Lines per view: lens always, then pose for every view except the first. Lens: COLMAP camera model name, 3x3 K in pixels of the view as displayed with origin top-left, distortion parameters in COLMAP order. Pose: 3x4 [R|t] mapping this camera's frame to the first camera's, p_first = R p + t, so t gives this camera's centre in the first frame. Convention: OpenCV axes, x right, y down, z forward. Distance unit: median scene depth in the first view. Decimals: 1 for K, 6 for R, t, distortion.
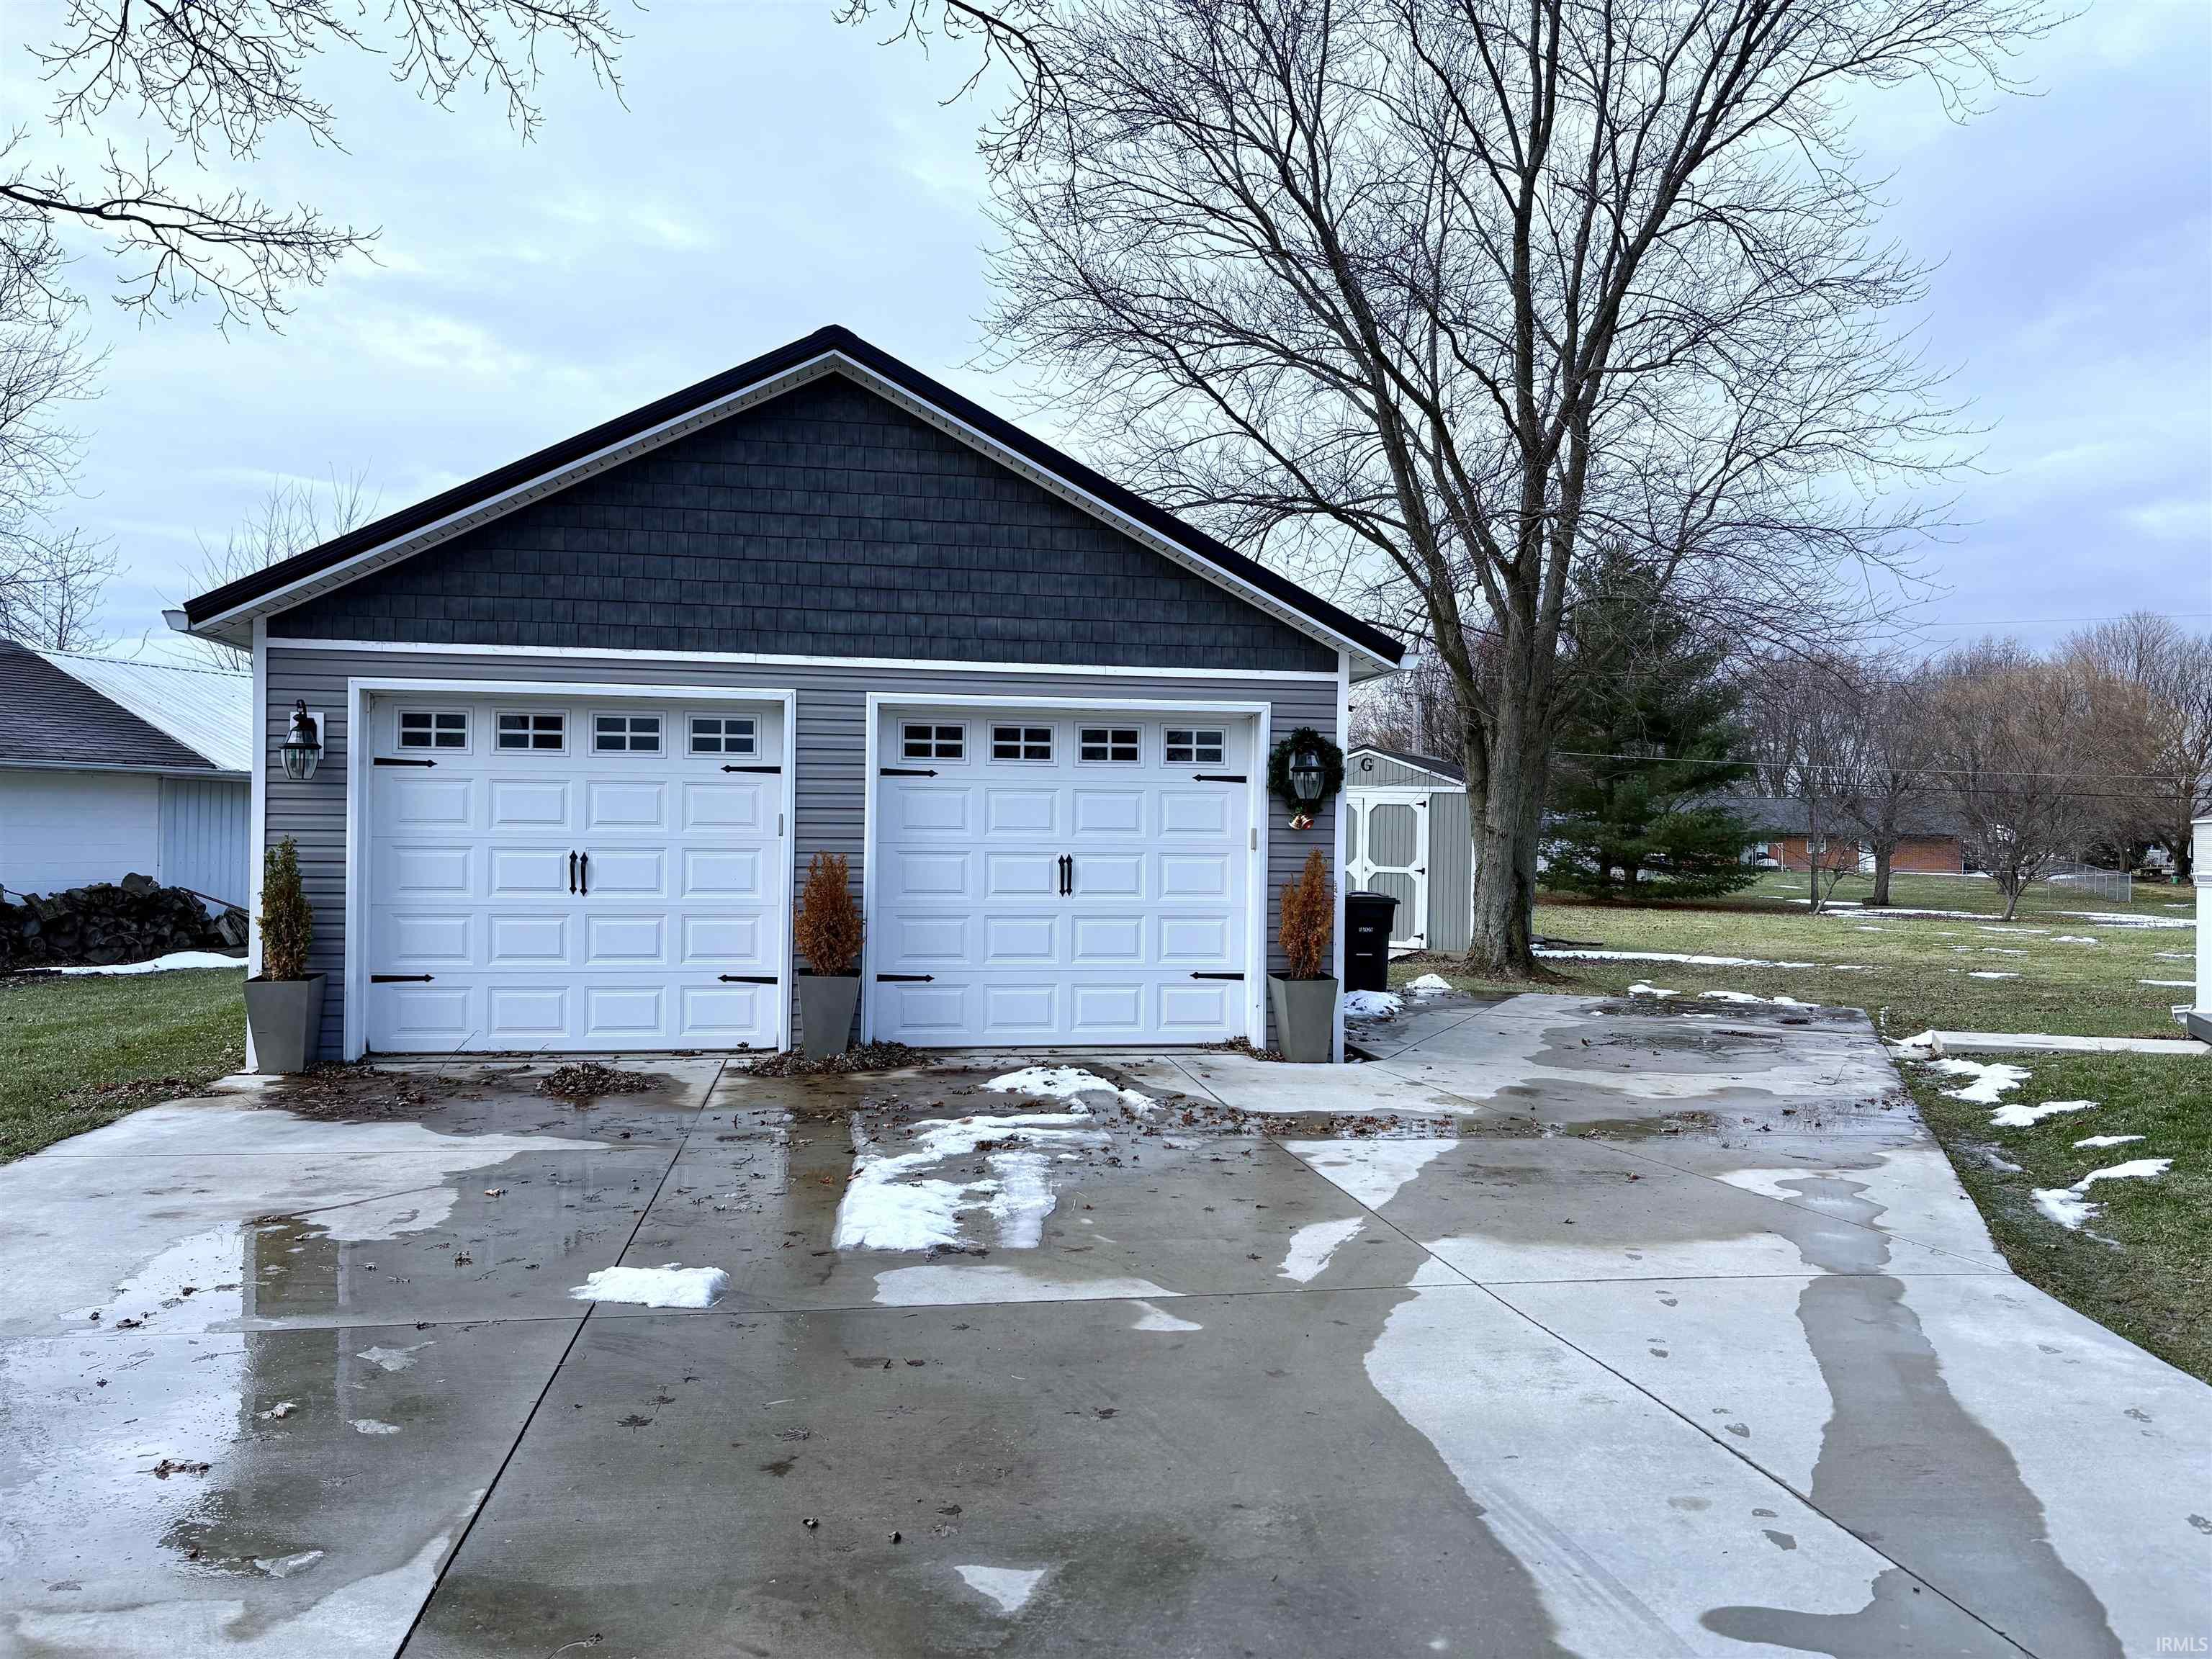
lens RADIAL K [[1669.2, 0, 1106.0], [0, 1669.2, 829.5], [0, 0, 1]] dist [0.004616, -0.000341]
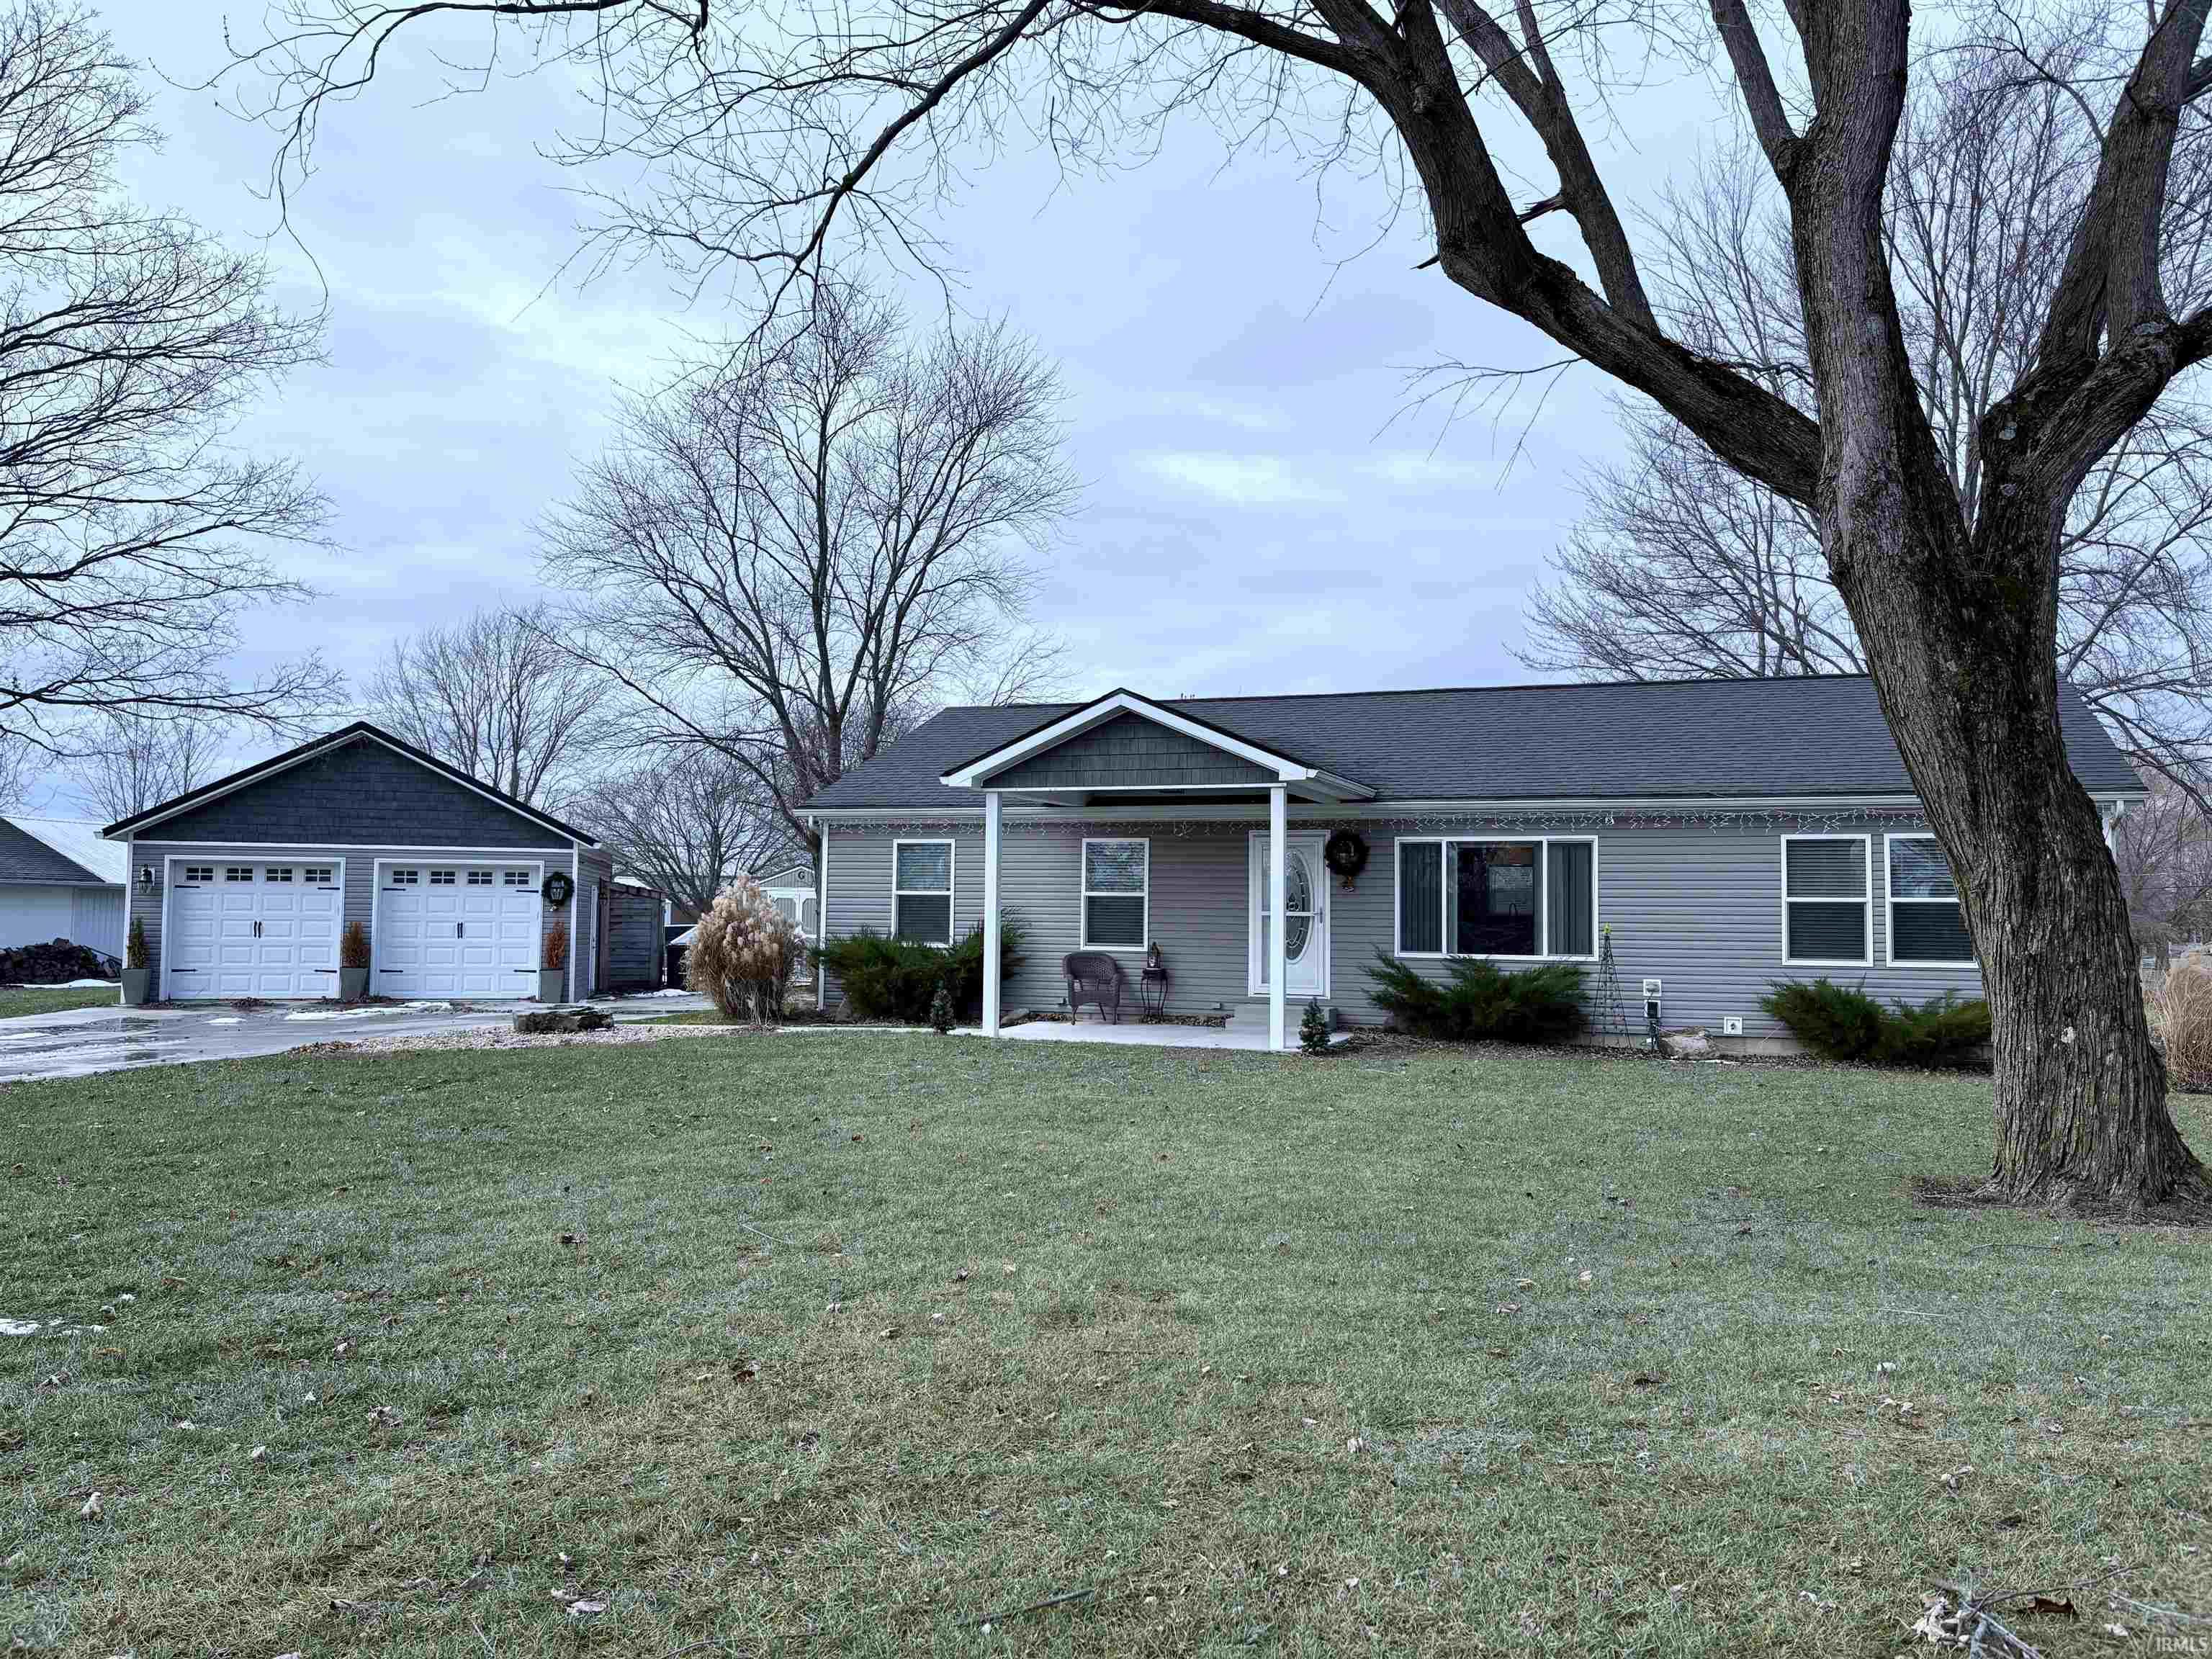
lens RADIAL K [[1669.2, 0, 1106.0], [0, 1669.2, 829.5], [0, 0, 1]] dist [0.004616, -0.000341]
pose [[0.998173, -0.001382, 0.060410, 0.791014], [0.004473, 0.998685, -0.051071, 0.008968], [-0.060260, 0.051248, 0.996866, -1.565120]]
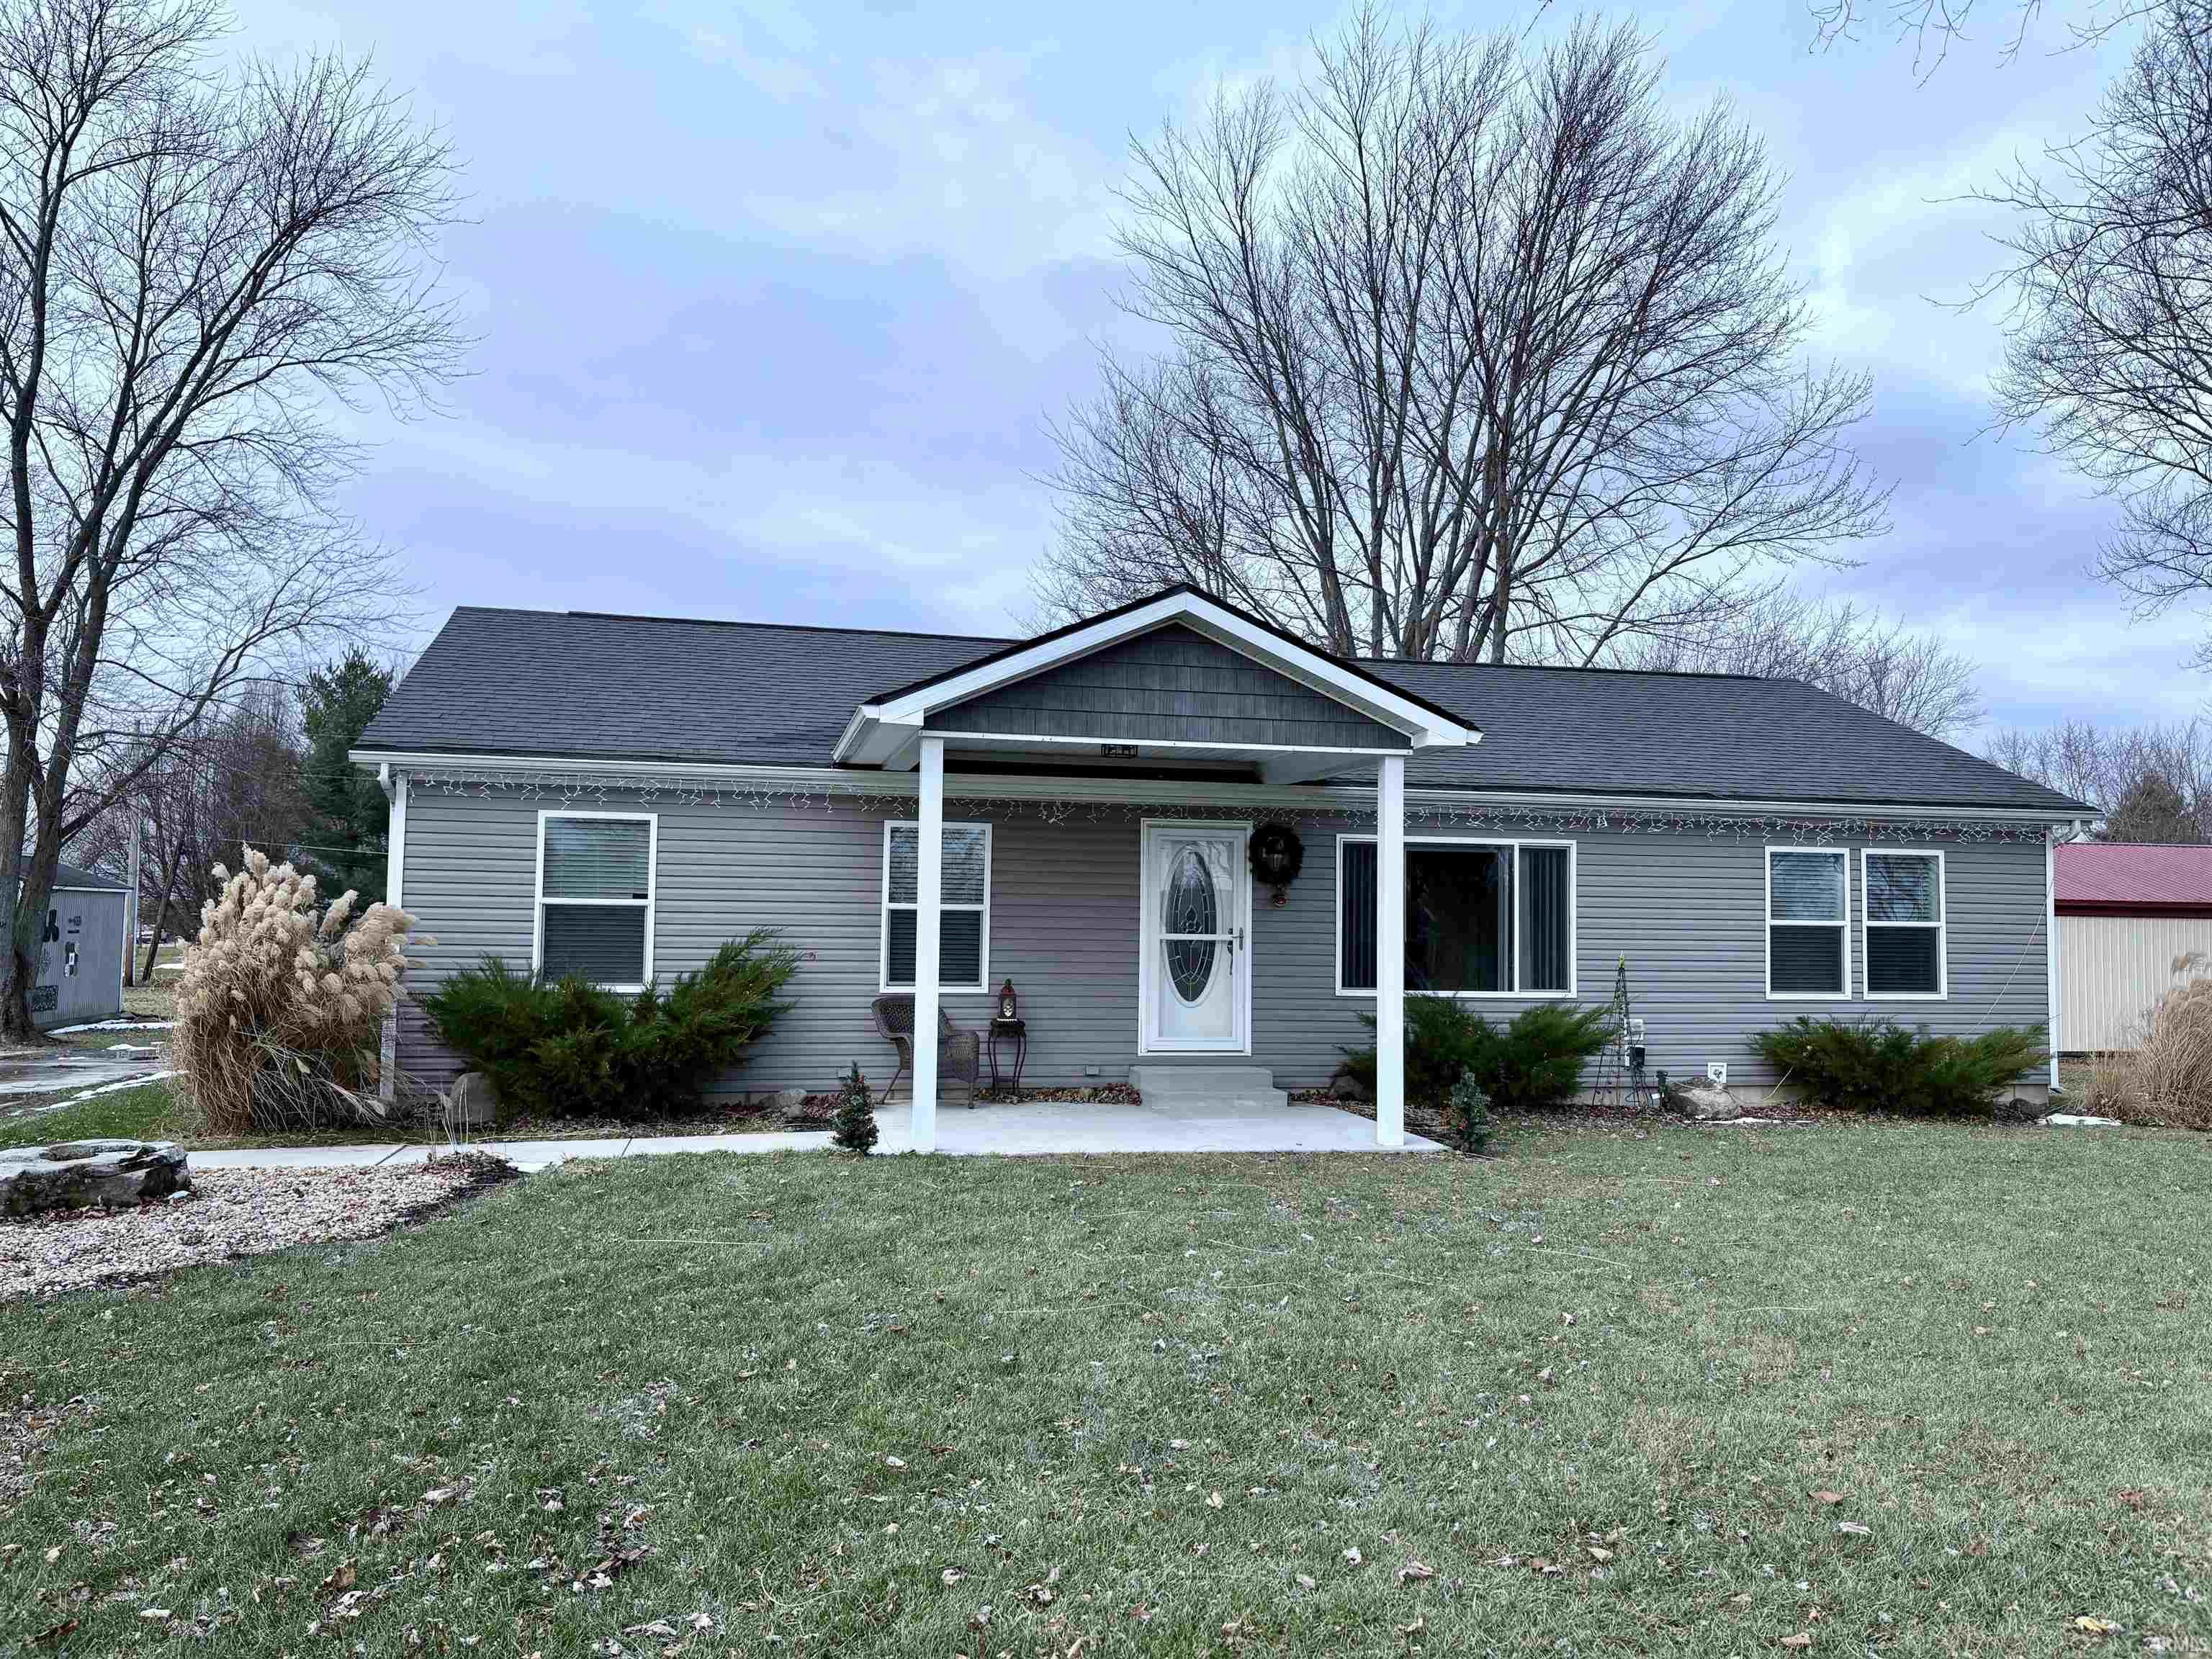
lens RADIAL K [[1669.2, 0, 1106.0], [0, 1669.2, 829.5], [0, 0, 1]] dist [0.004616, -0.000341]
pose [[0.800443, 0.031293, 0.598591, 0.299462], [-0.001334, 0.998727, -0.050428, -0.008513], [-0.599407, 0.039566, 0.799466, -0.798212]]
